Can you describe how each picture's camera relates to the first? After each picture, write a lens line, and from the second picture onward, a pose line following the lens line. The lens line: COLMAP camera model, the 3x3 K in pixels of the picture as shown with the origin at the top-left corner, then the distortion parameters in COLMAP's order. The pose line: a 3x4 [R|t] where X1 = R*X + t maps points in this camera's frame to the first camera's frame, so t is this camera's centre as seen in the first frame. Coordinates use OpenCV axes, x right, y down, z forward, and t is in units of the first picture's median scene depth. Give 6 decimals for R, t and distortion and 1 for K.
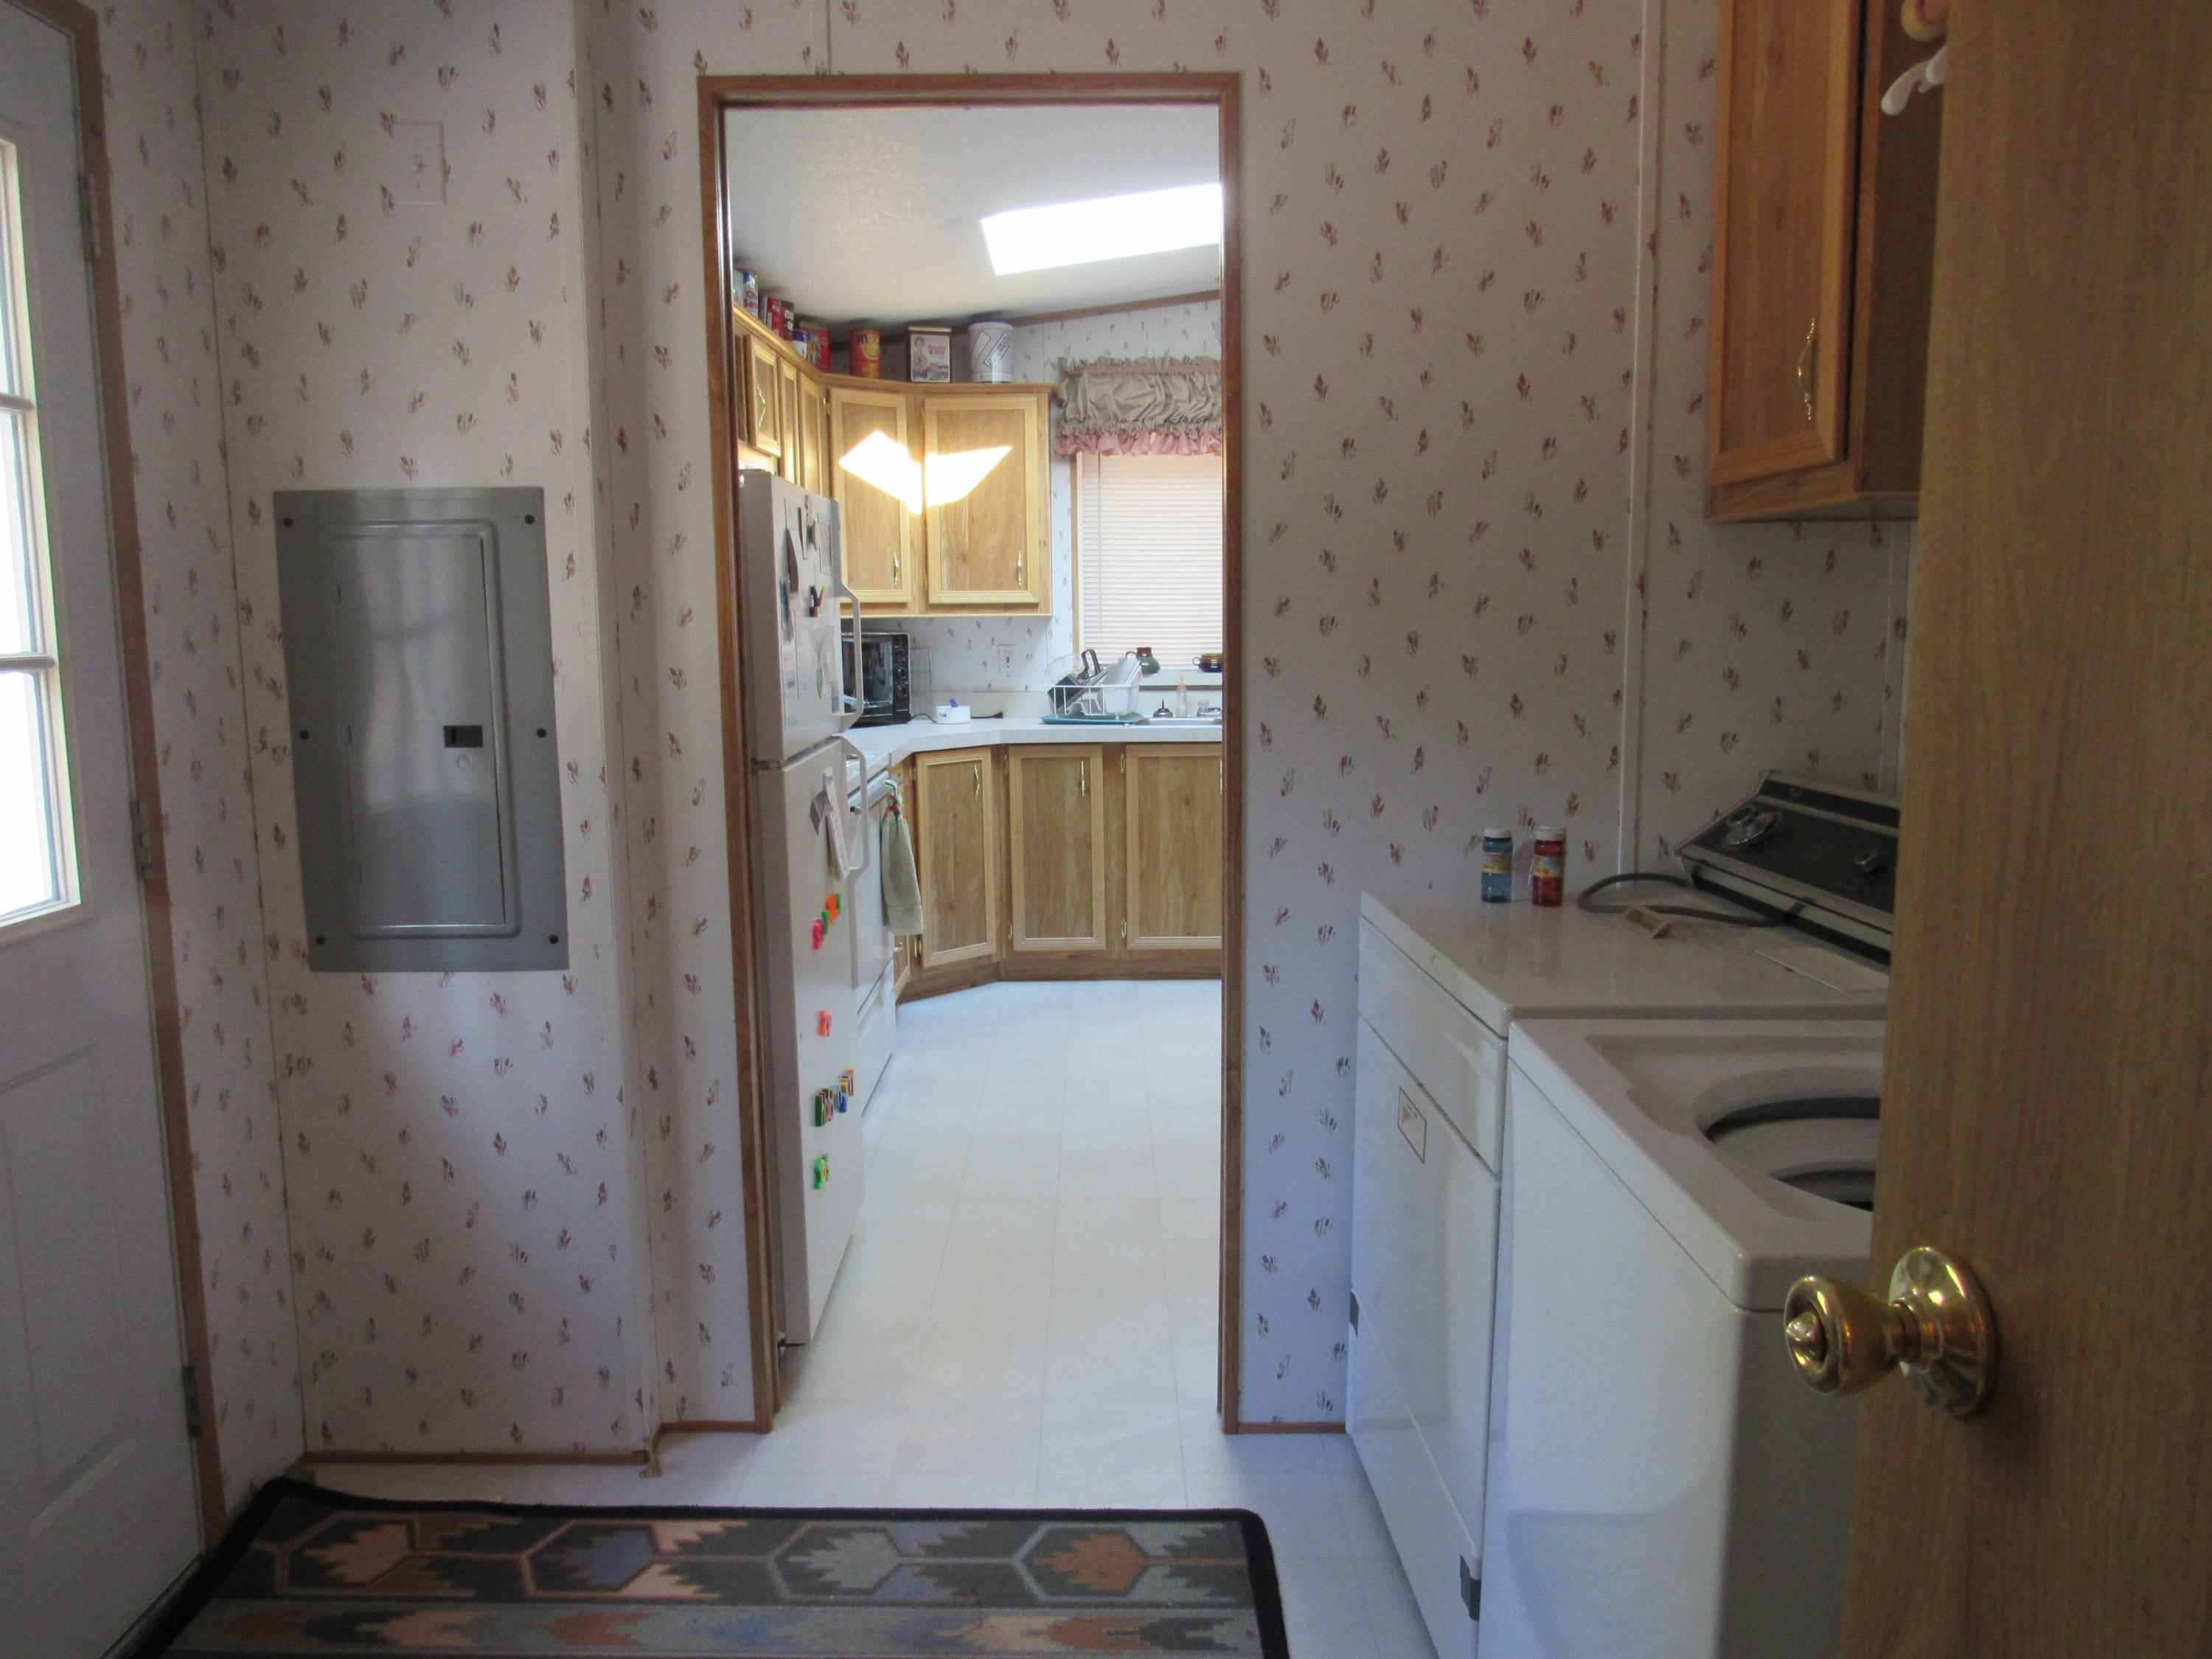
lens RADIAL K [[1594.9, 0, 1096.0], [0, 1594.9, 822.9], [0, 0, 1]] dist [-0.030183, 0.015862]
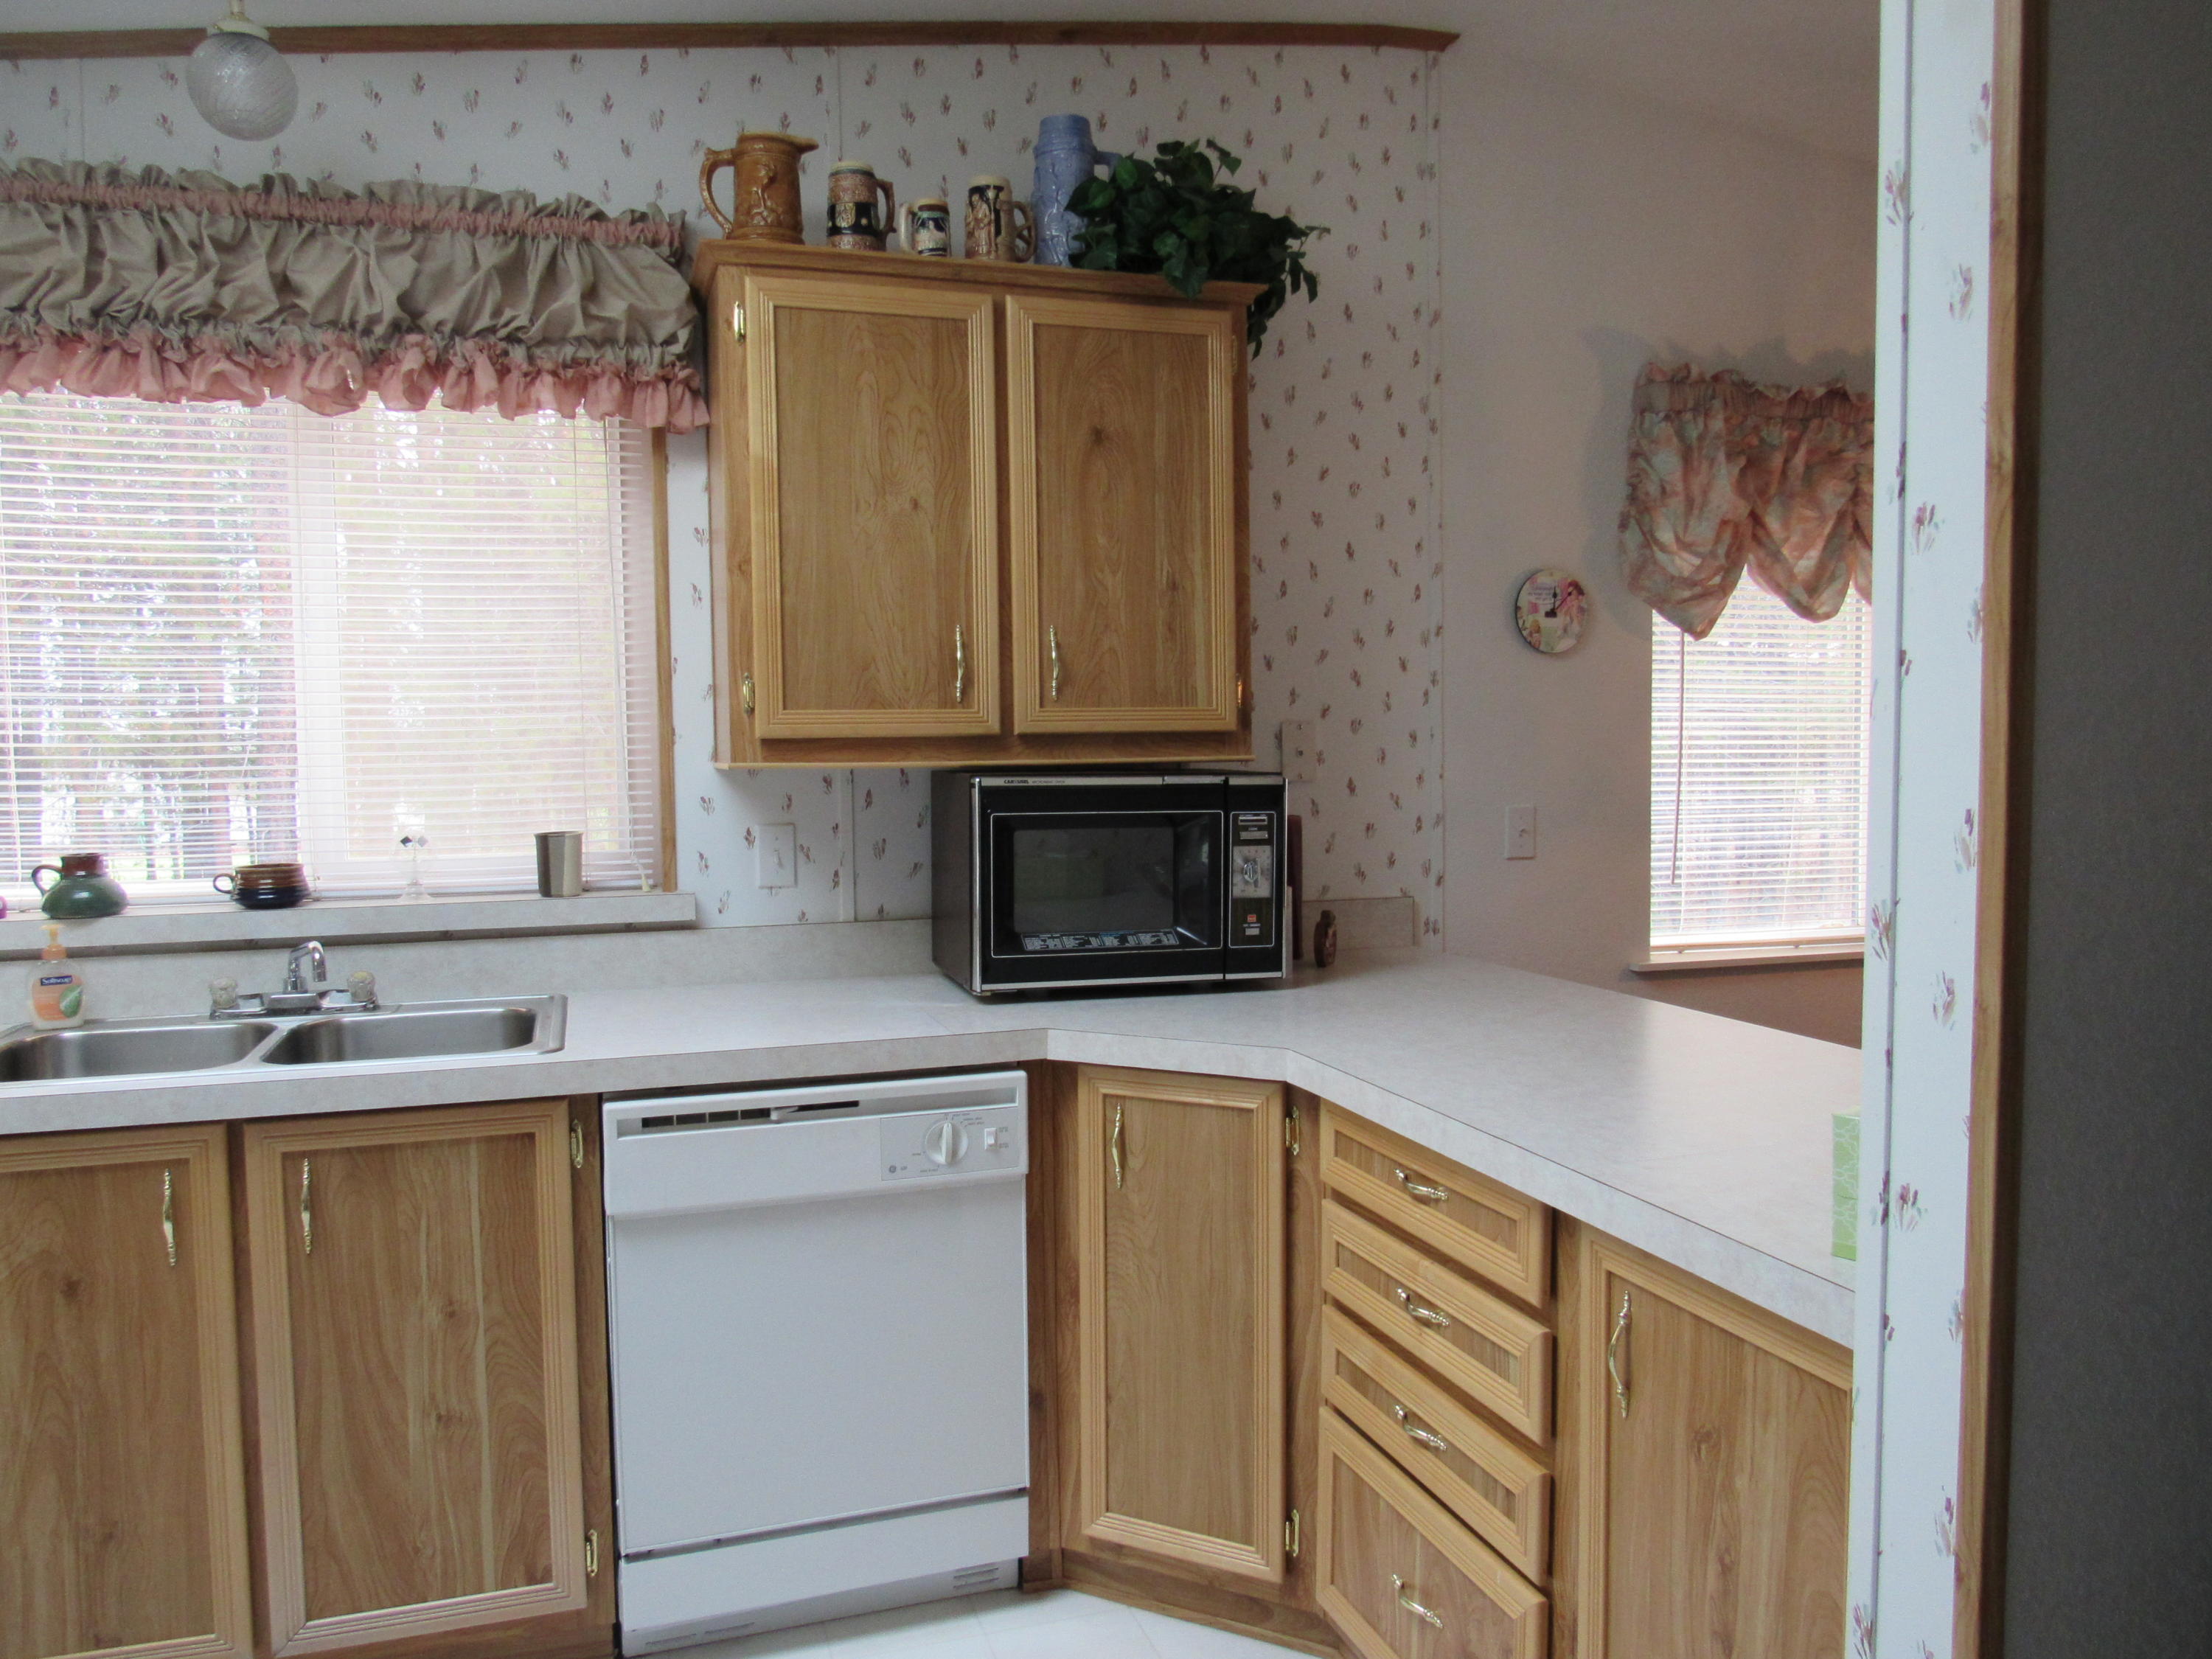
lens RADIAL K [[1594.9, 0, 1100.6], [0, 1594.9, 824.2], [0, 0, 1]] dist [-0.030183, 0.015862]
pose [[0.951784, -0.019975, 0.306118, 0.171905], [0.045879, 0.995924, -0.077660, -0.080246], [-0.303319, 0.087960, 0.948821, 0.569879]]
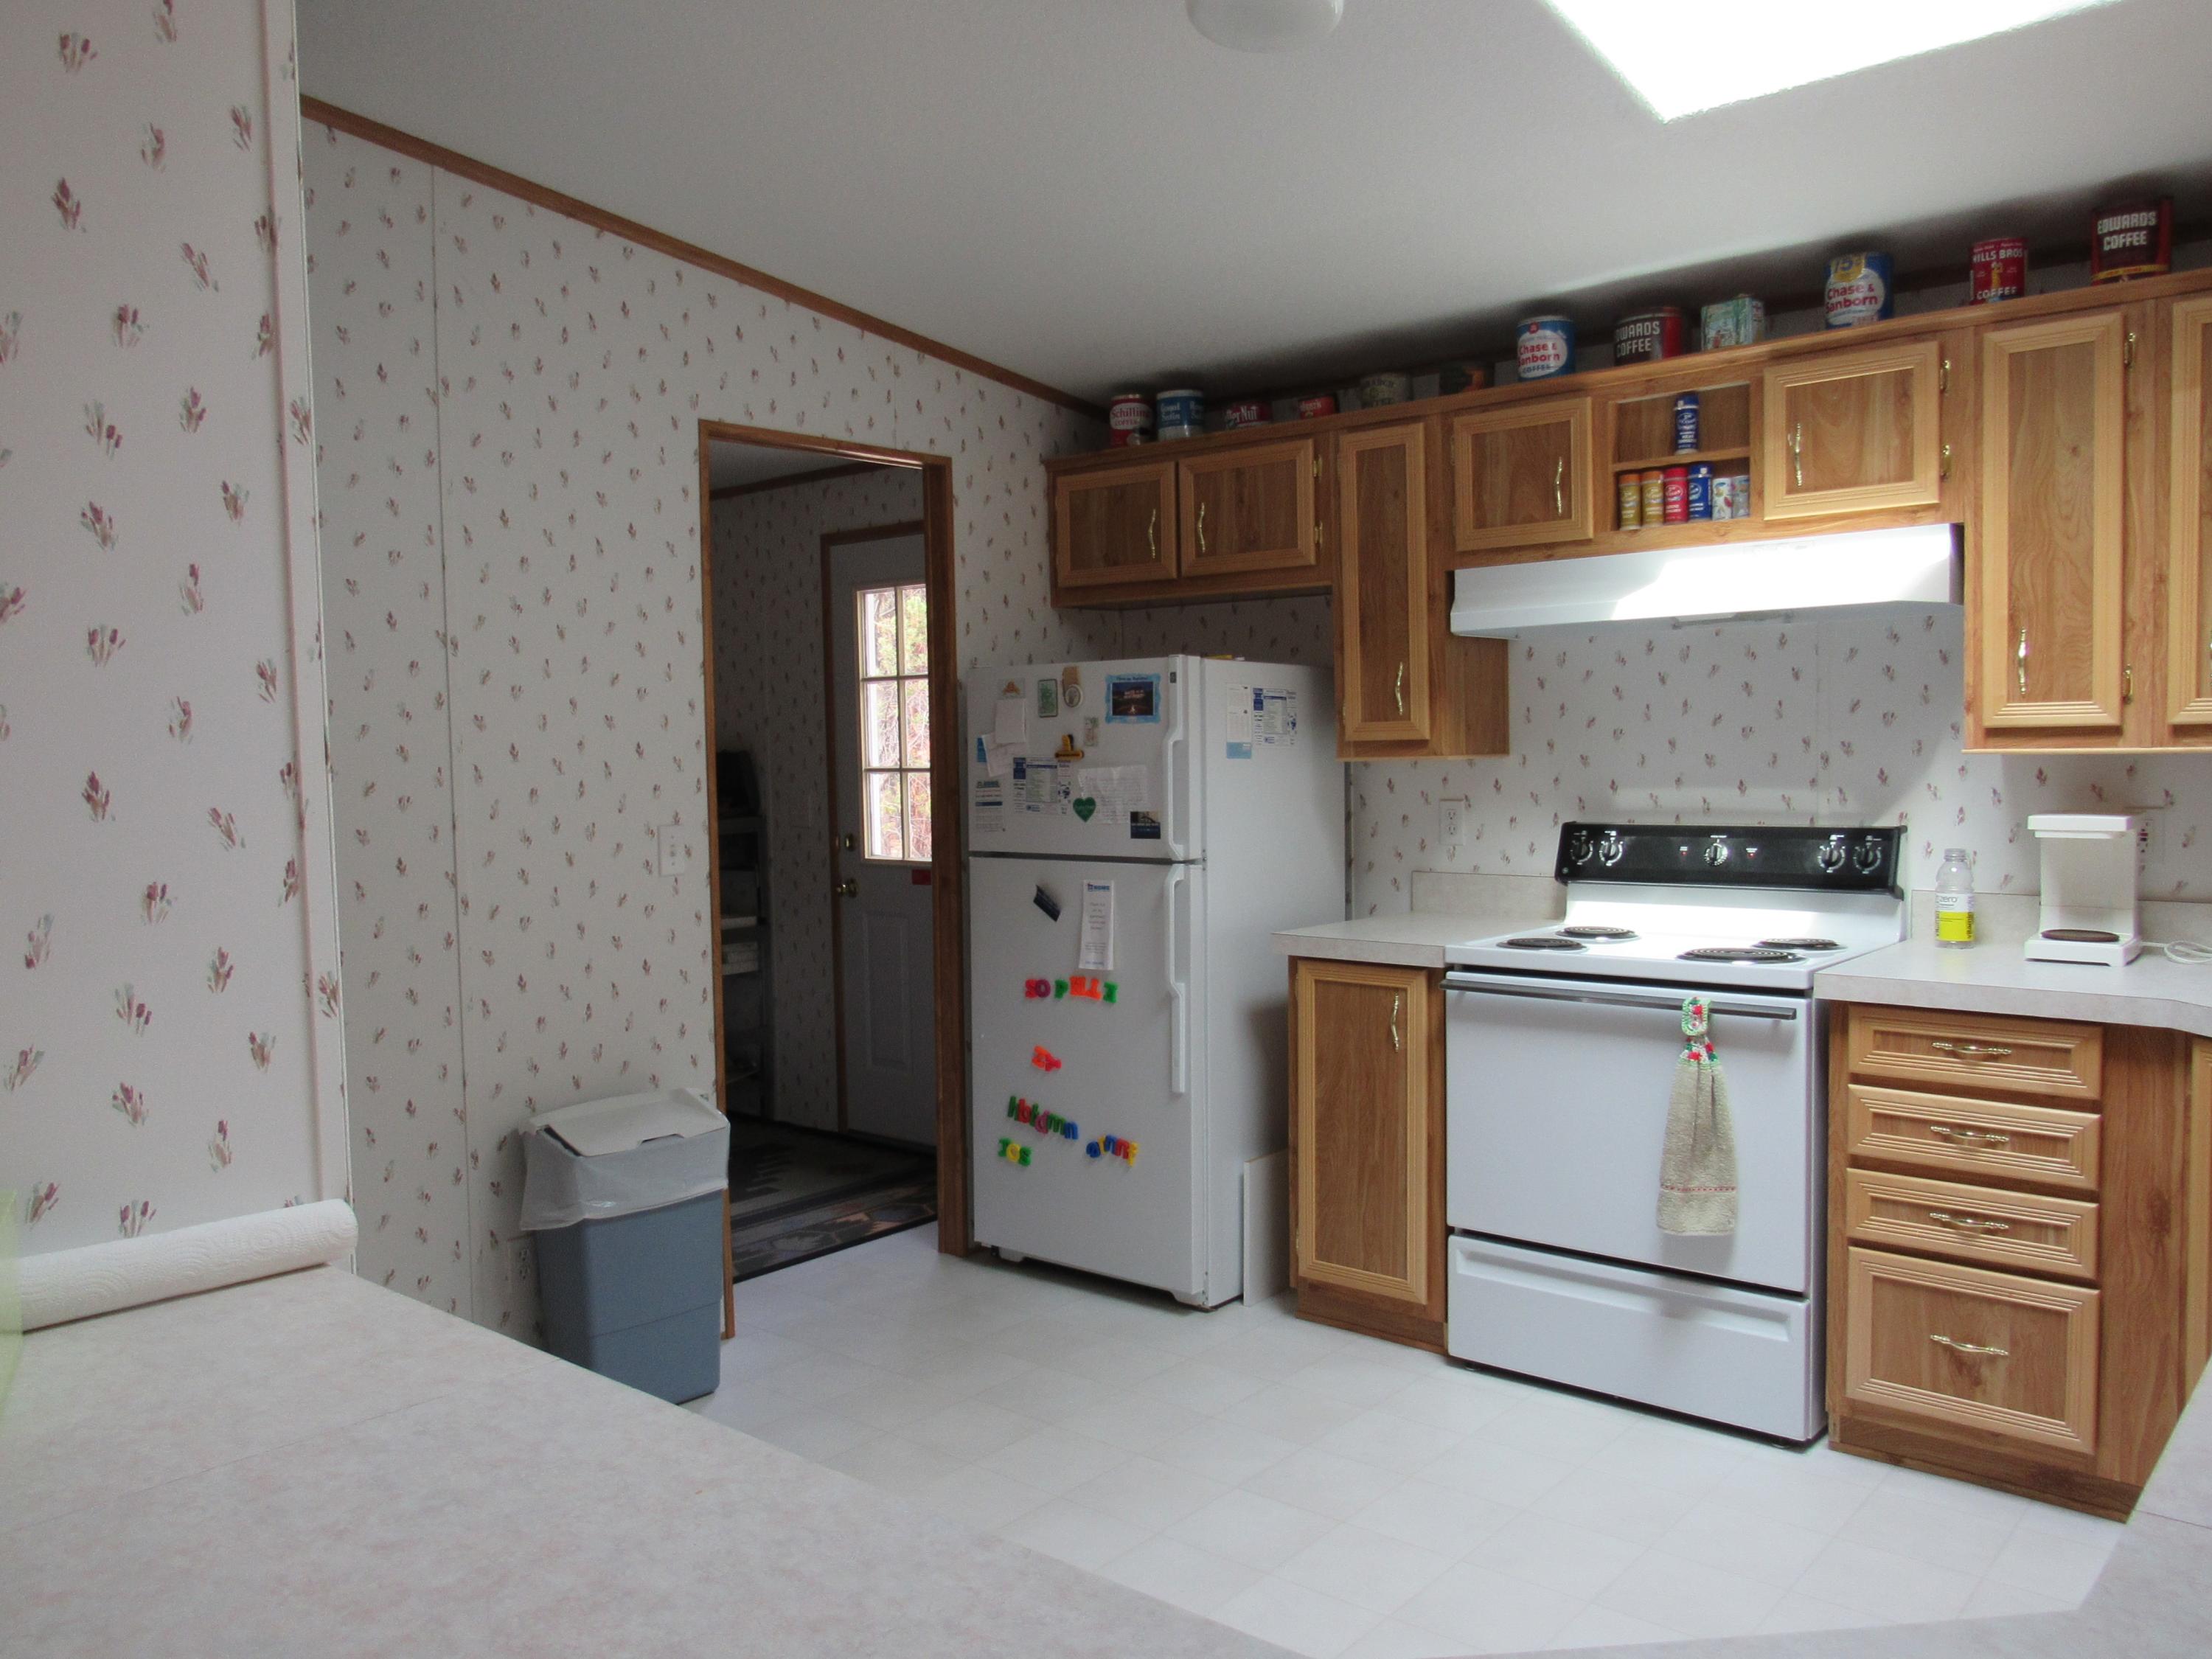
lens RADIAL K [[1695.3, 0, 1111.3], [0, 1695.3, 828.5], [0, 0, 1]] dist [-0.027188, 0.018650]
pose [[-0.649755, 0.058603, -0.757882, 0.447823], [-0.078102, 0.986600, 0.143247, -0.142396], [0.756121, 0.152267, -0.636471, 0.999681]]
